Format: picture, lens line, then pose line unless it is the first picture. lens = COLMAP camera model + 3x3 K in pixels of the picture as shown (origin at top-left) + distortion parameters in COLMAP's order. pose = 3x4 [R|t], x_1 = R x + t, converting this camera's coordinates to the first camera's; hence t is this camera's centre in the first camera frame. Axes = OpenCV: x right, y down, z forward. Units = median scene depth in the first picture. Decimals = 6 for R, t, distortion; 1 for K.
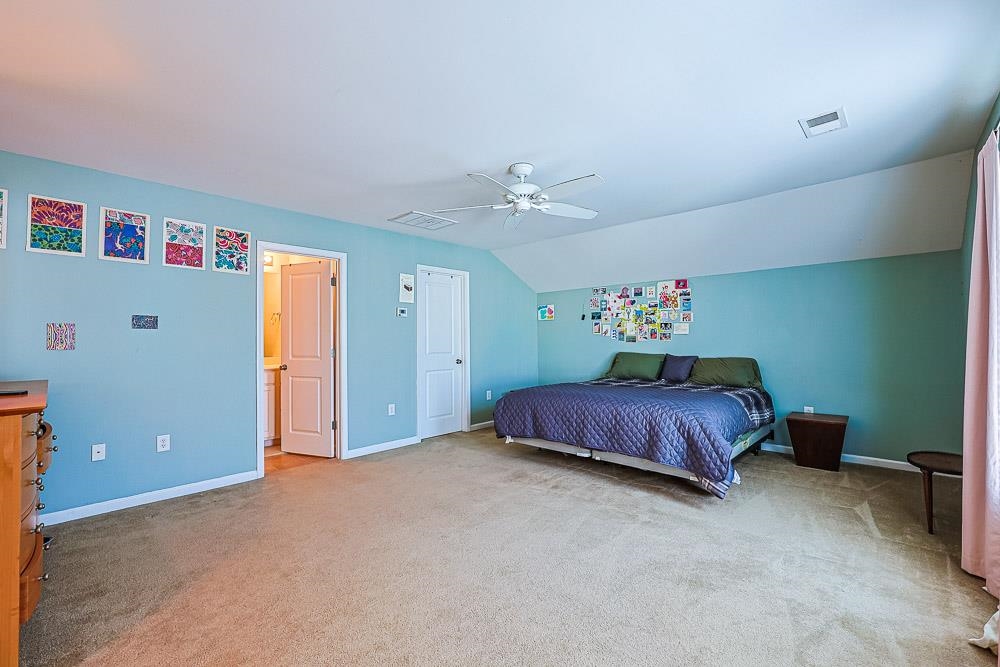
lens RADIAL K [[425.3, 0, 504.5], [0, 425.3, 335.1], [0, 0, 1]] dist [-0.001301, -0.000172]
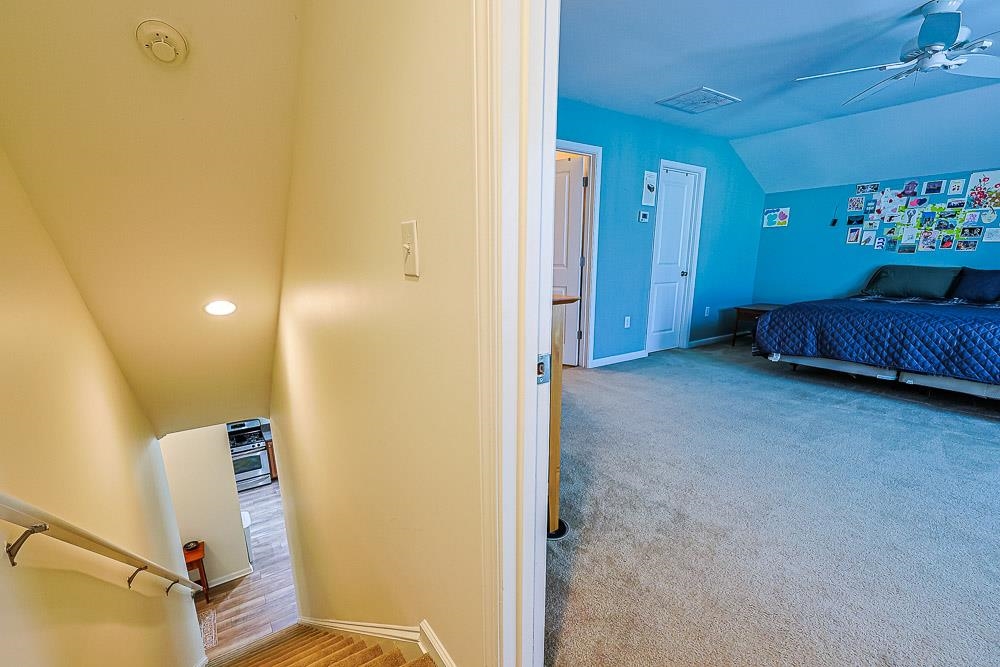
lens RADIAL K [[437.6, 0, 502.1], [0, 437.6, 372.1], [0, 0, 1]] dist [-0.000175, 0.000168]
pose [[0.978078, 0.058853, -0.199751, -0.361039], [-0.003469, 0.963704, 0.266951, 0.019710], [0.208212, -0.260406, 0.942781, -0.041235]]
